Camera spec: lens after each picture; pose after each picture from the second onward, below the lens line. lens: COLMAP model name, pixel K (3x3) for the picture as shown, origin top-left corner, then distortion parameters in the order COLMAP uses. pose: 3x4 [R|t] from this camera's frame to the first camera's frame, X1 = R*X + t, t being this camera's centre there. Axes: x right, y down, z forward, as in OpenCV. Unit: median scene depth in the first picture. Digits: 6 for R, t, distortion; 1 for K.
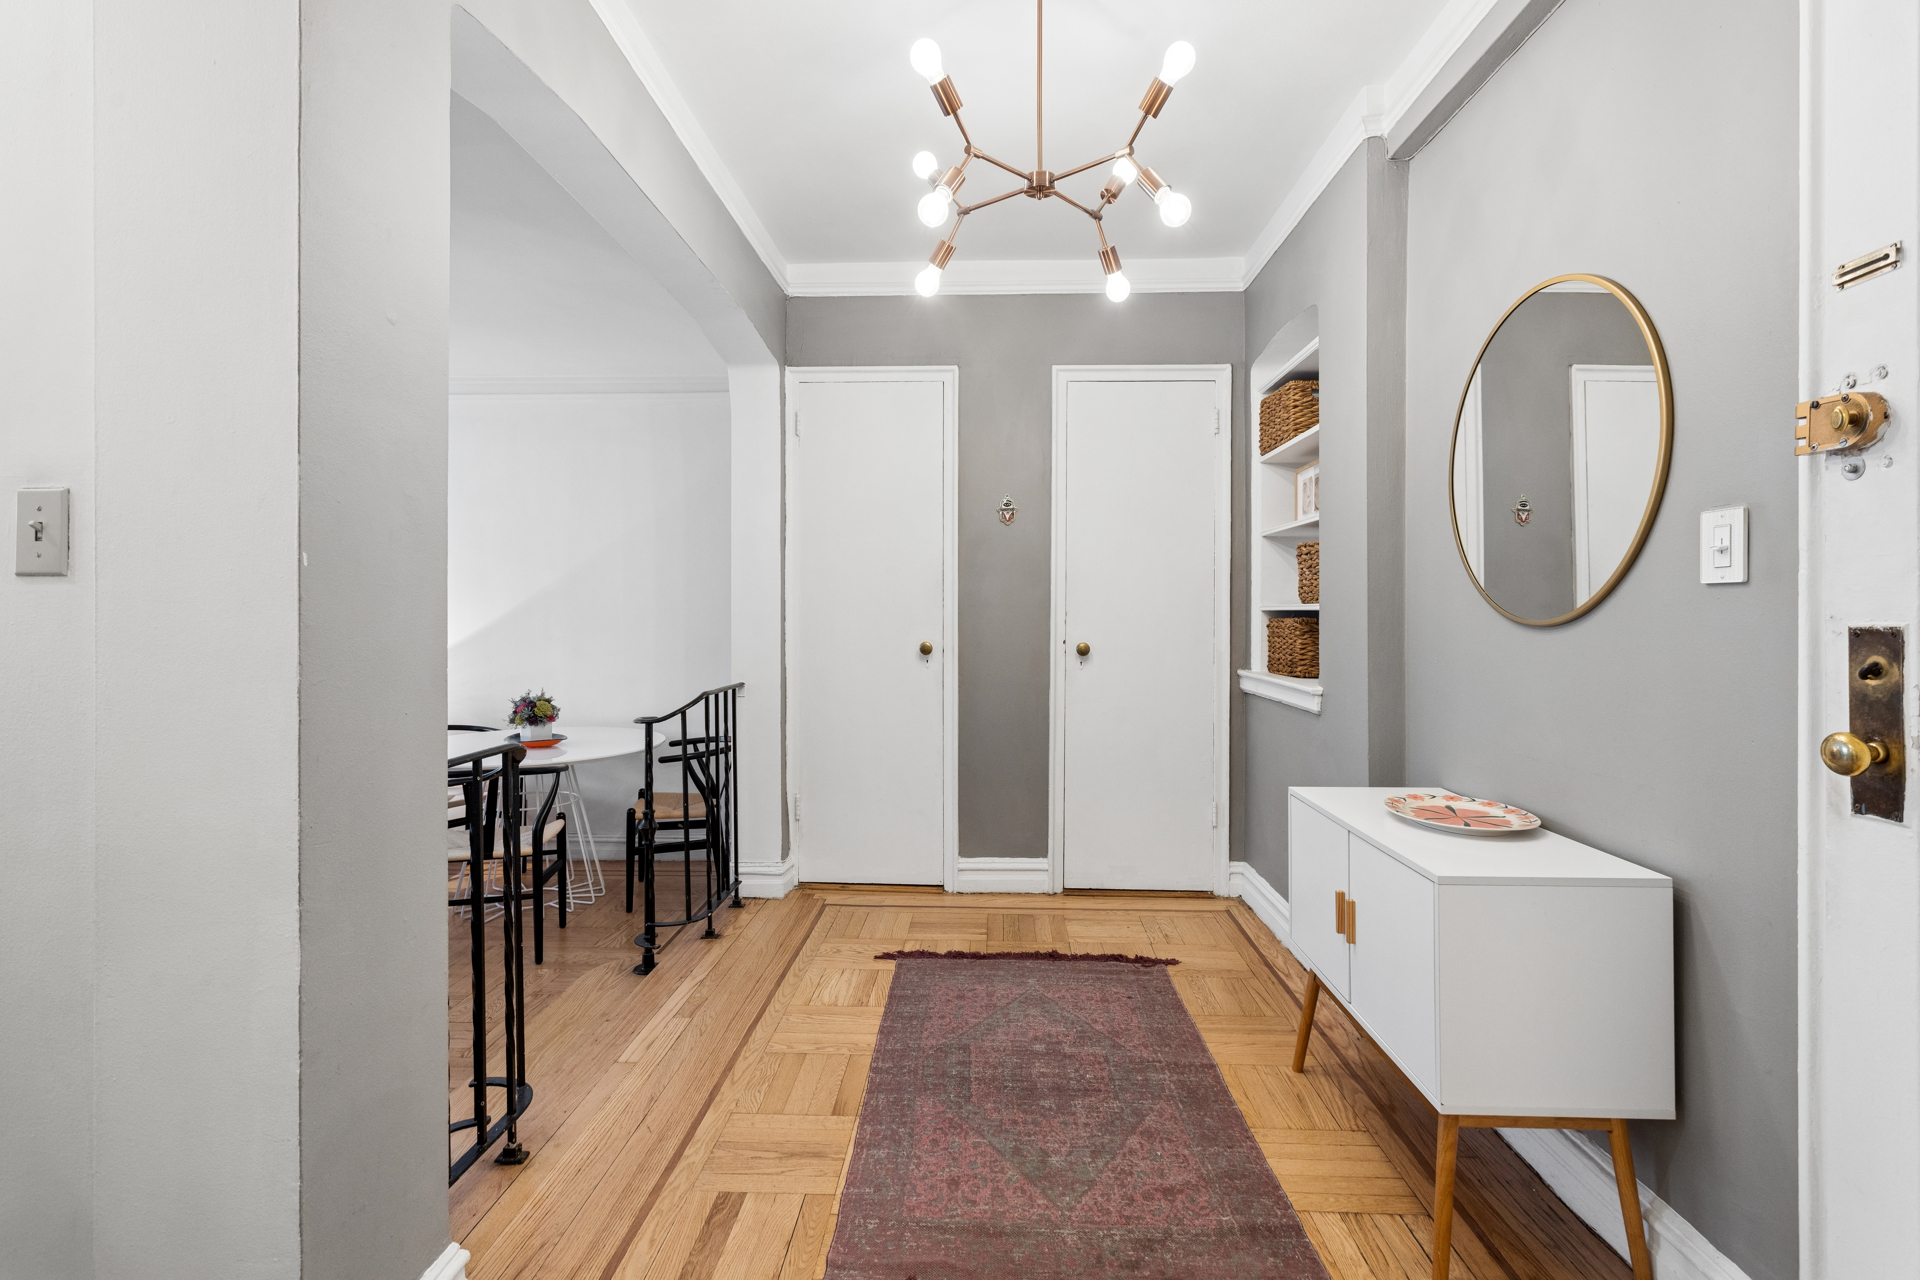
lens RADIAL K [[898.1, 0, 950.6], [0, 898.1, 619.8], [0, 0, 1]] dist [0.018848, 0.000573]
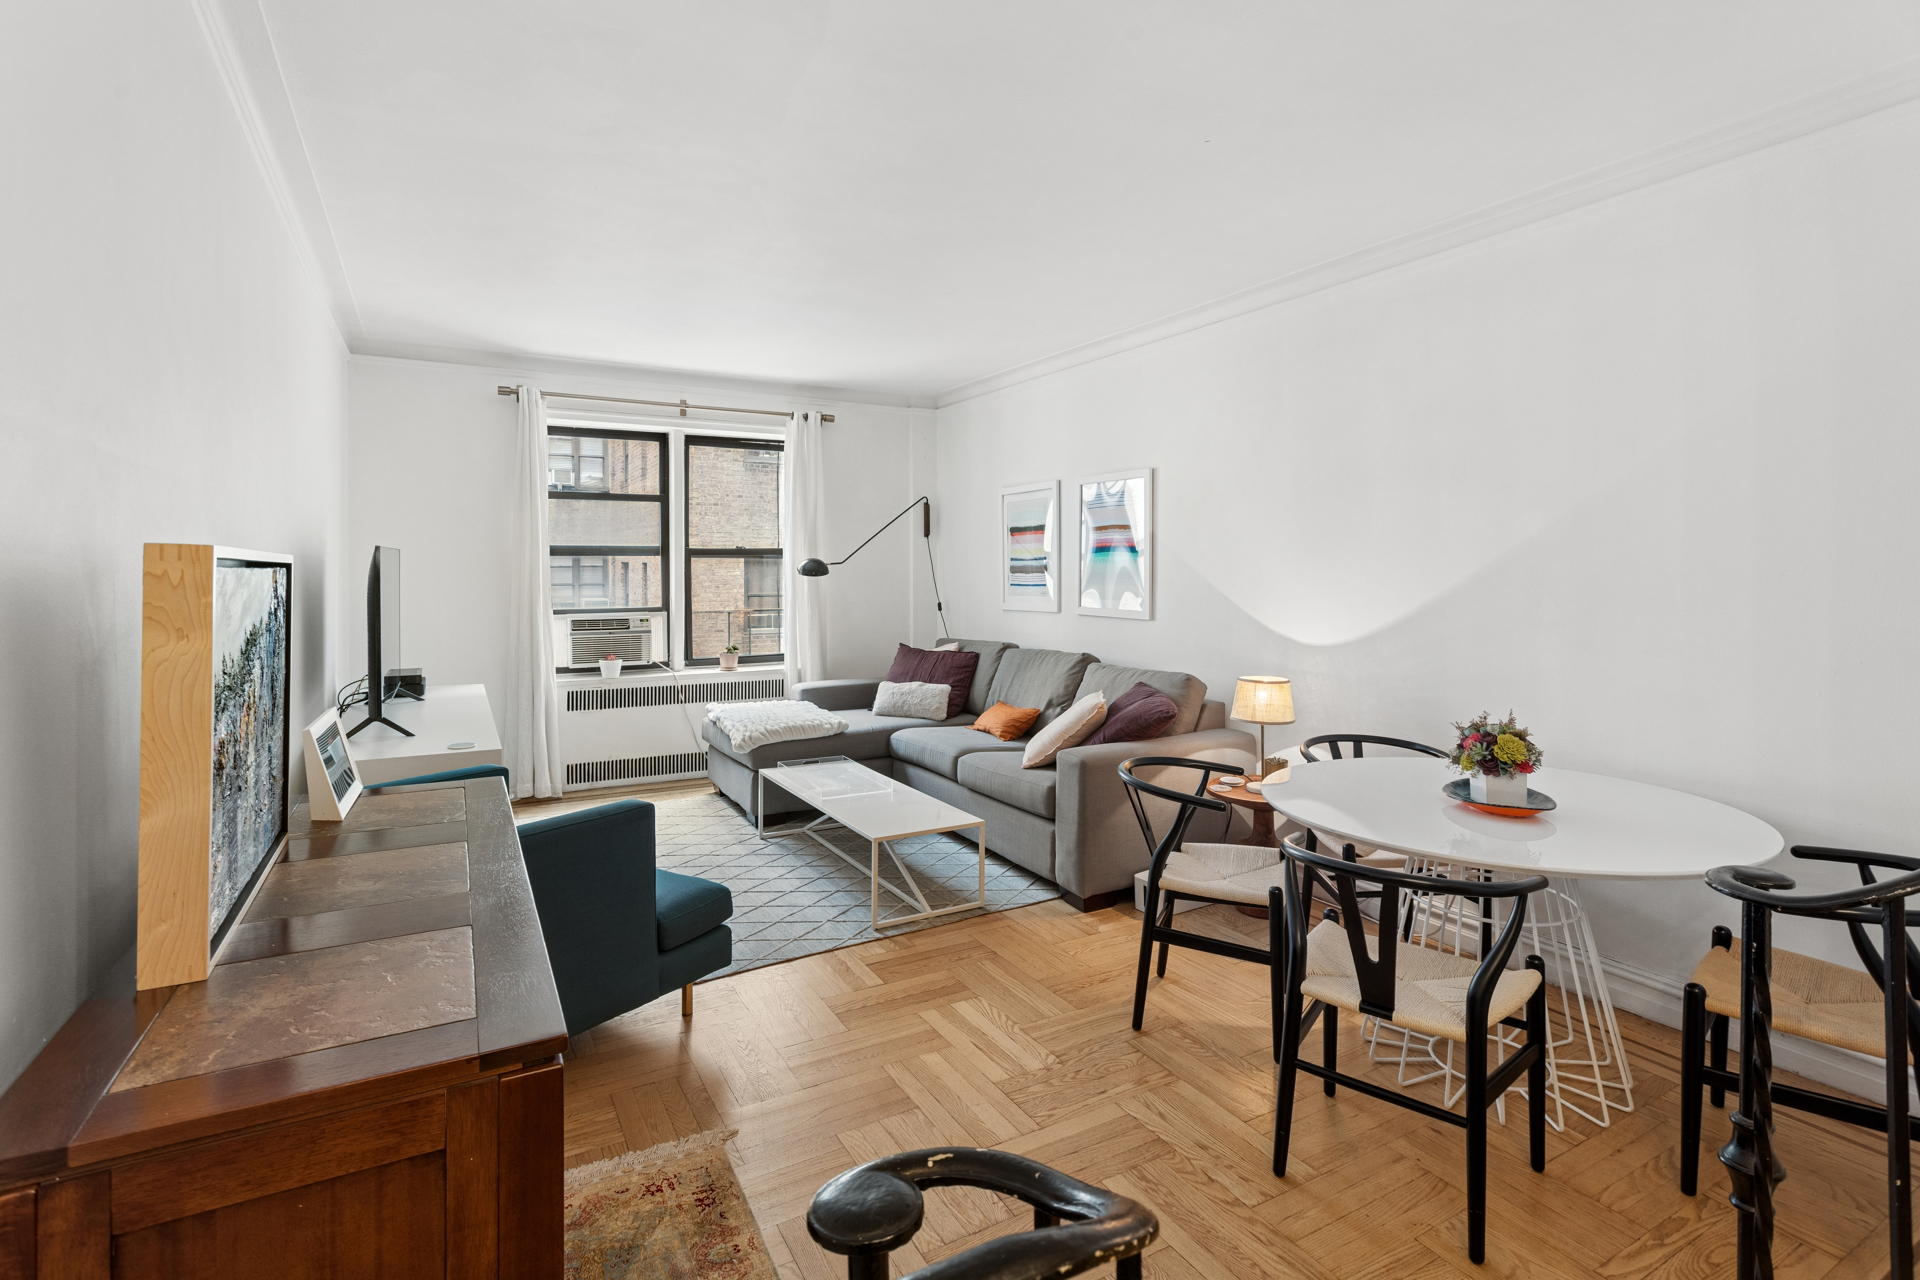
lens RADIAL K [[898.1, 0, 950.6], [0, 898.1, 619.8], [0, 0, 1]] dist [0.018848, 0.000573]
pose [[0.518565, 0.032772, -0.854410, -0.153618], [-0.006479, 0.999387, 0.034400, 0.001214], [0.855014, -0.012303, 0.518459, 0.411689]]
